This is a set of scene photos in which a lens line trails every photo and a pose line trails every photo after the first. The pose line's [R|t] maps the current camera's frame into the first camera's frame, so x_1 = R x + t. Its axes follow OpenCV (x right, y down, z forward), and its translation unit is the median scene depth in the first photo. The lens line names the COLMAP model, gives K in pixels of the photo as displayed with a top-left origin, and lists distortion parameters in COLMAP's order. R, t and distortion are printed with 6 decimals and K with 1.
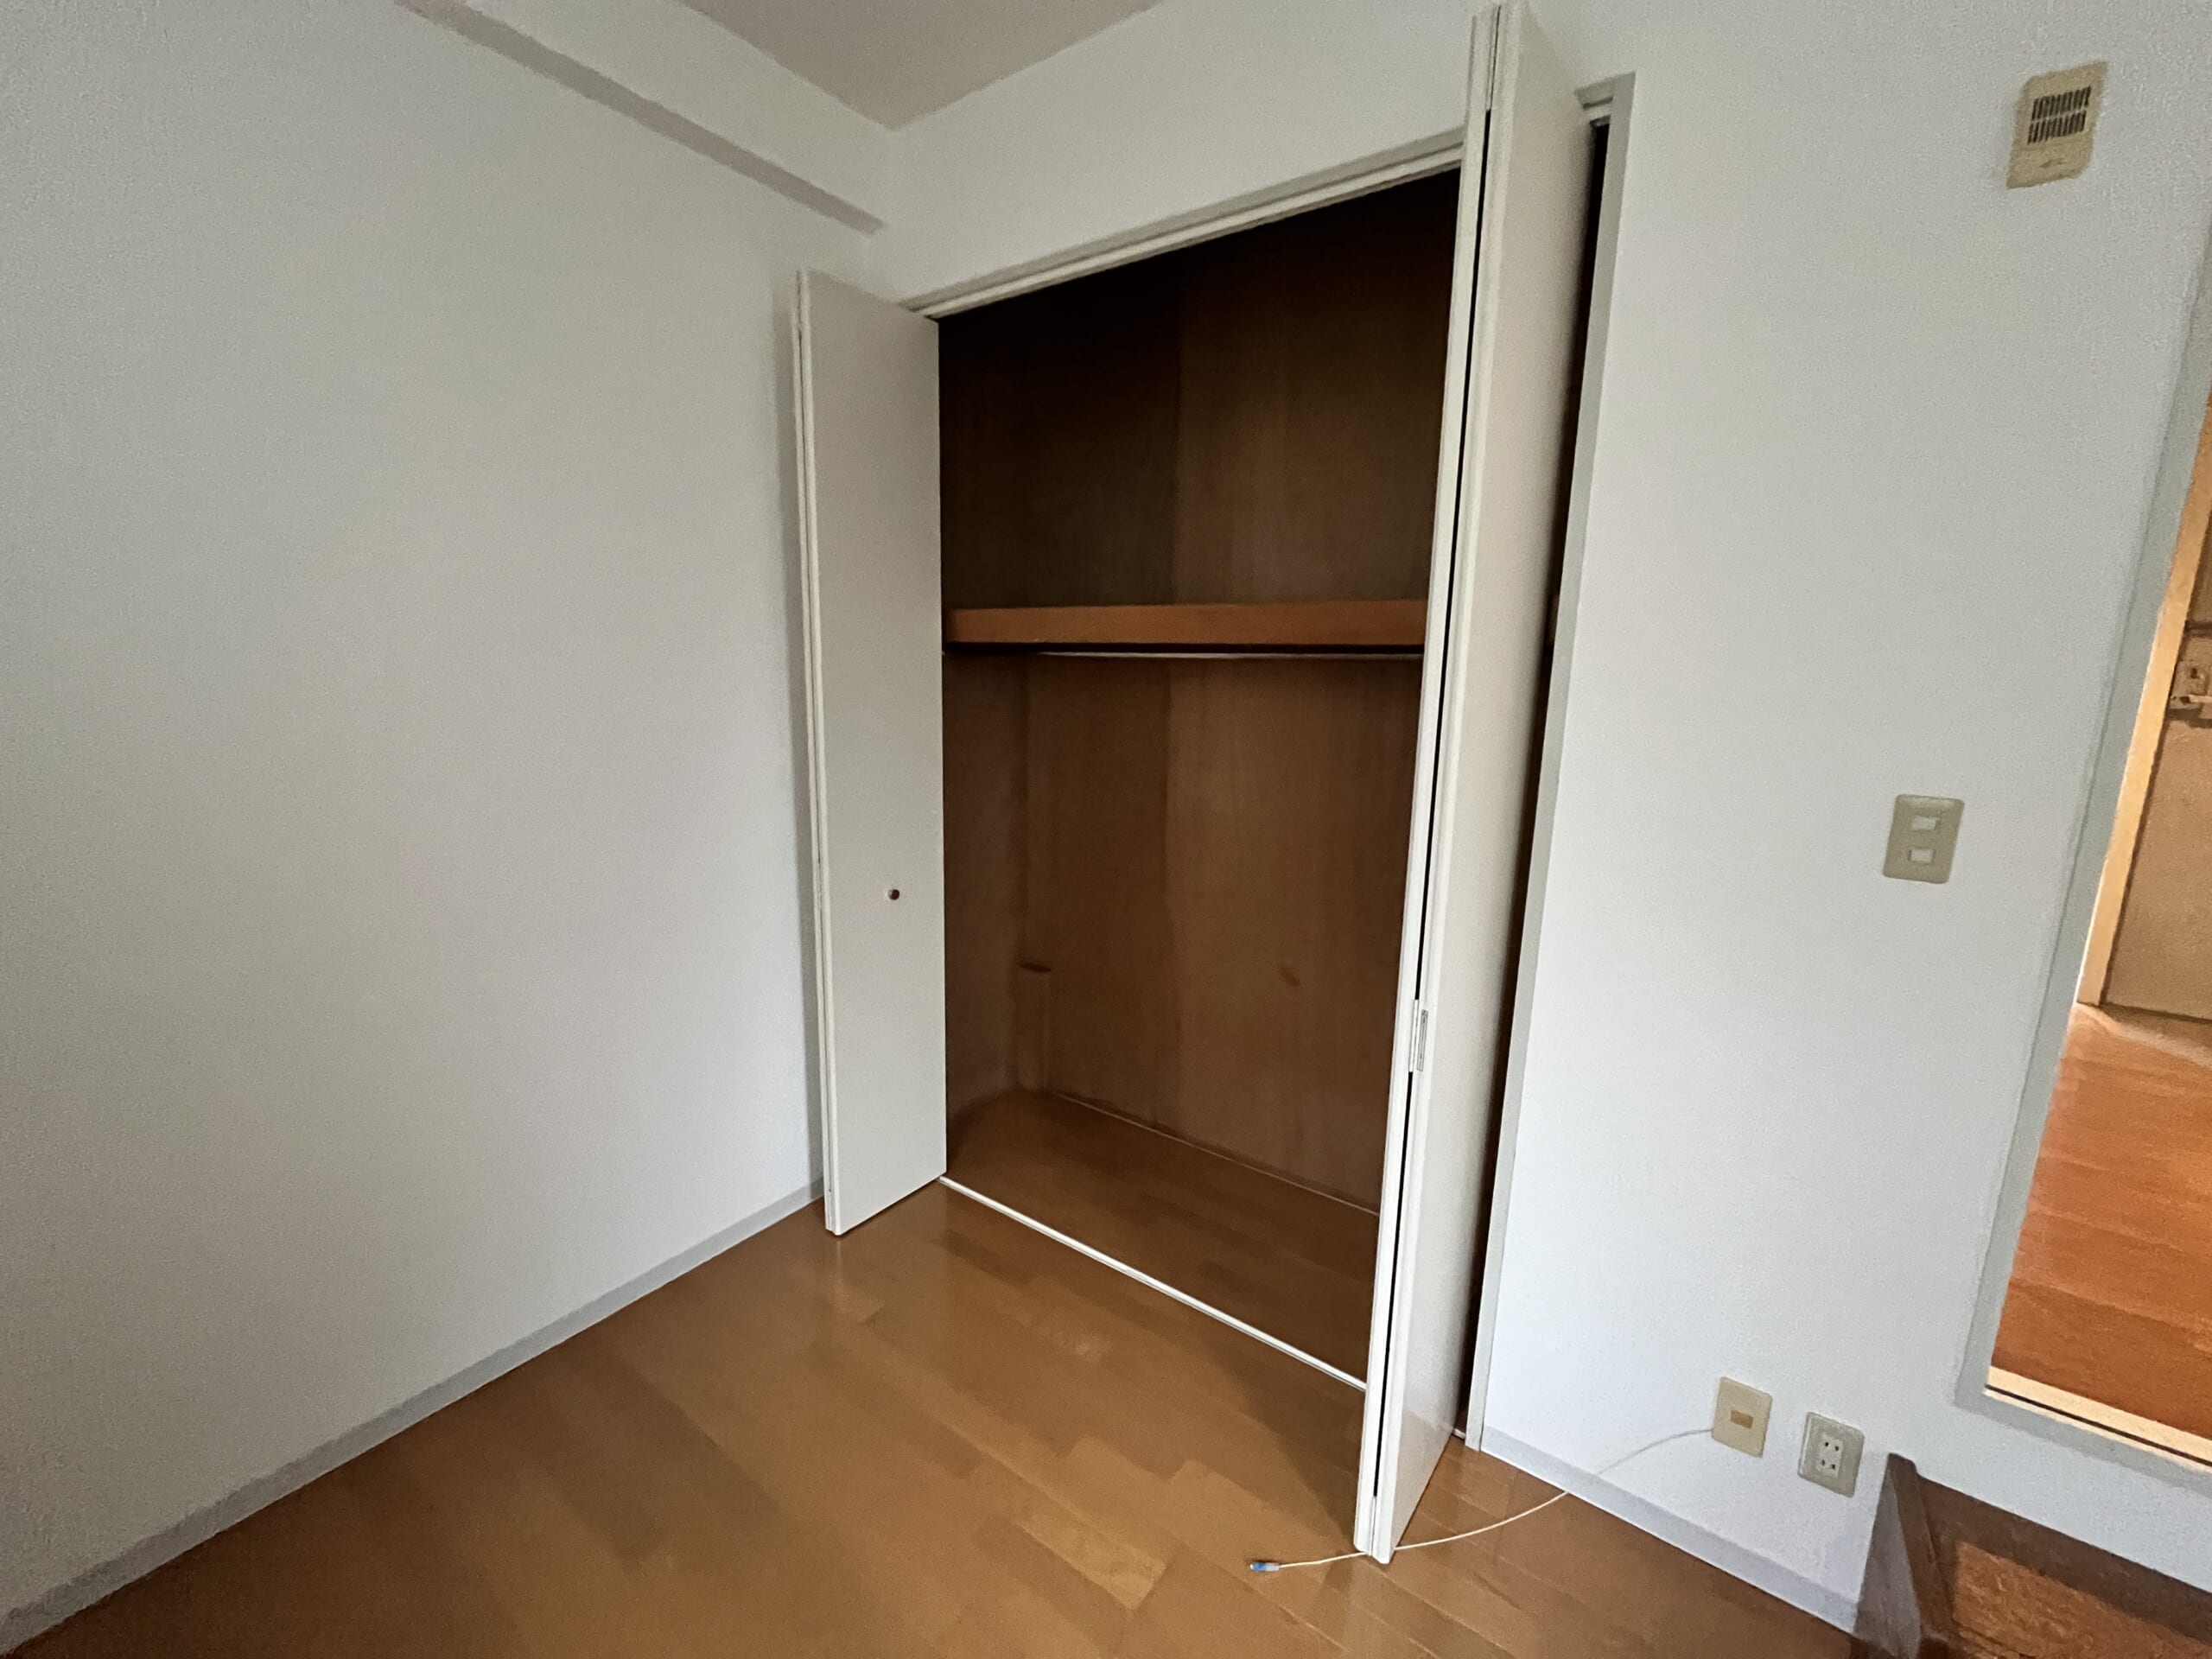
lens RADIAL K [[893.8, 0, 1106.0], [0, 893.8, 829.5], [0, 0, 1]] dist [-0.001234, -0.000778]
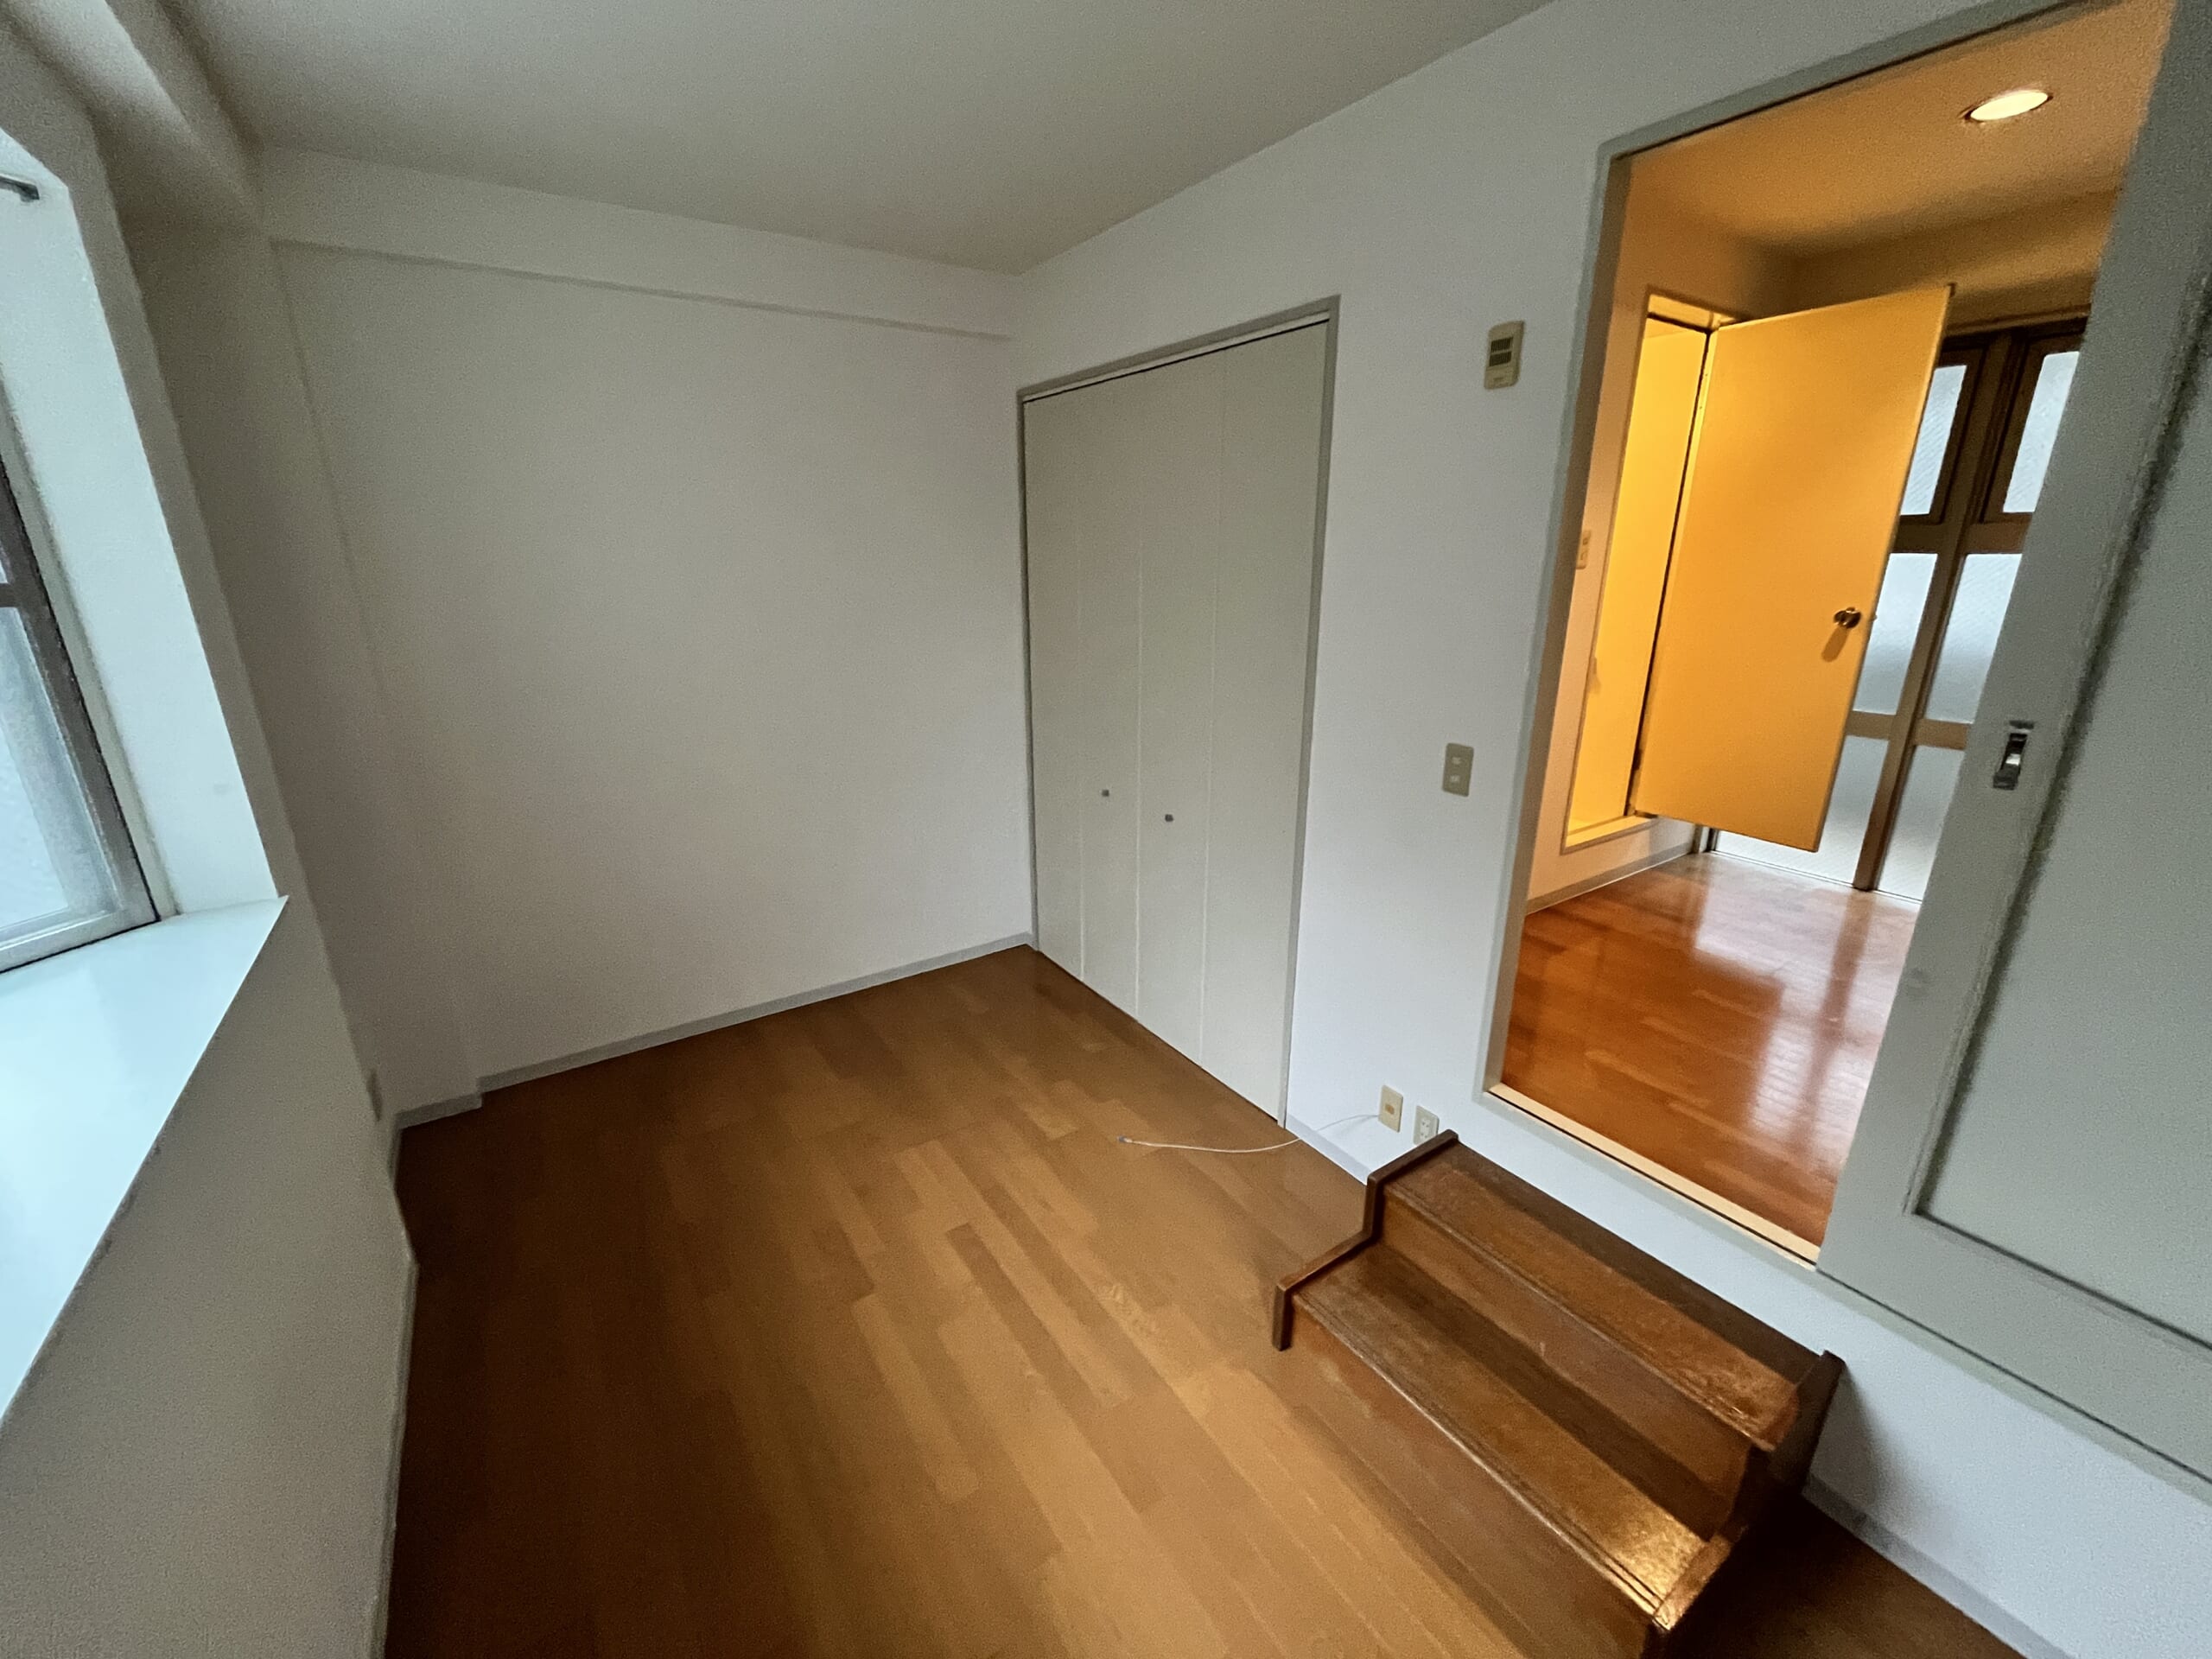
lens RADIAL K [[893.8, 0, 1106.0], [0, 893.8, 829.5], [0, 0, 1]] dist [-0.001234, -0.000778]
pose [[0.937287, 0.080677, -0.339092, 0.807547], [-0.039720, 0.991229, 0.126043, -0.059492], [0.346287, -0.104669, 0.932271, -0.772861]]
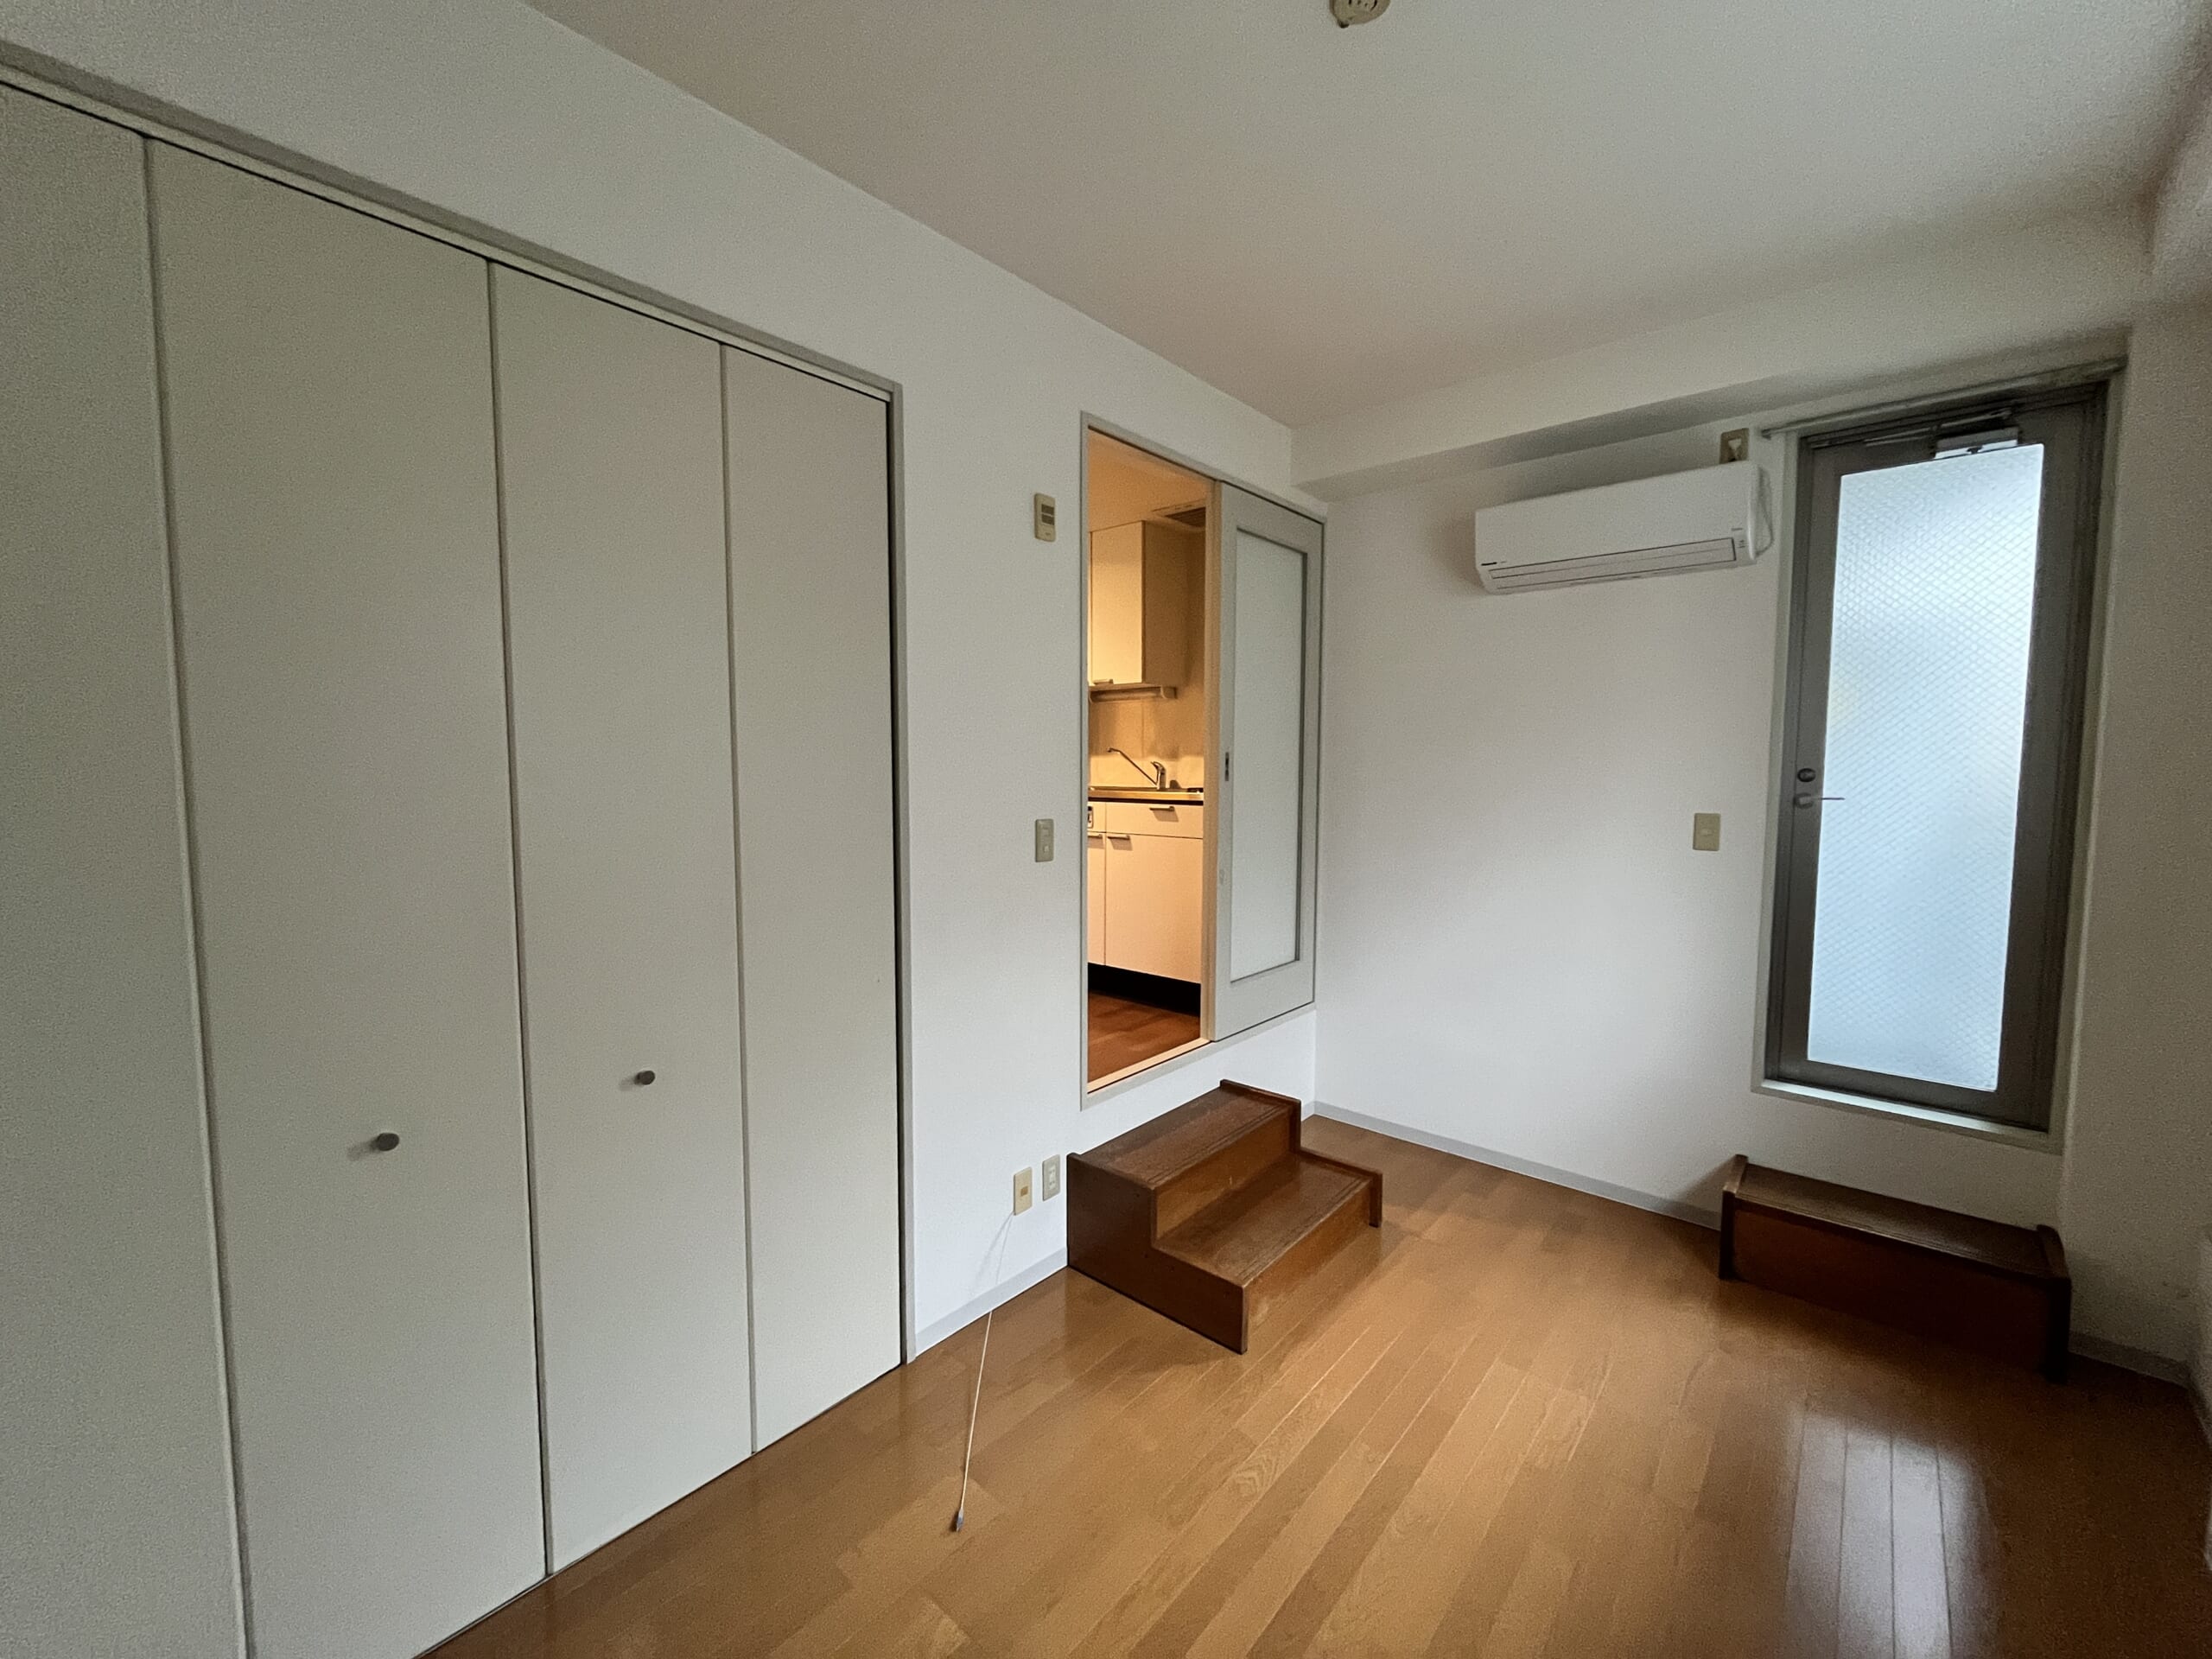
lens RADIAL K [[893.8, 0, 1106.0], [0, 893.8, 829.5], [0, 0, 1]] dist [-0.001234, -0.000778]
pose [[0.082991, -0.085725, 0.992856, -0.990190], [0.173984, 0.982239, 0.070265, -0.119941], [-0.981245, 0.166909, 0.096431, 0.615578]]
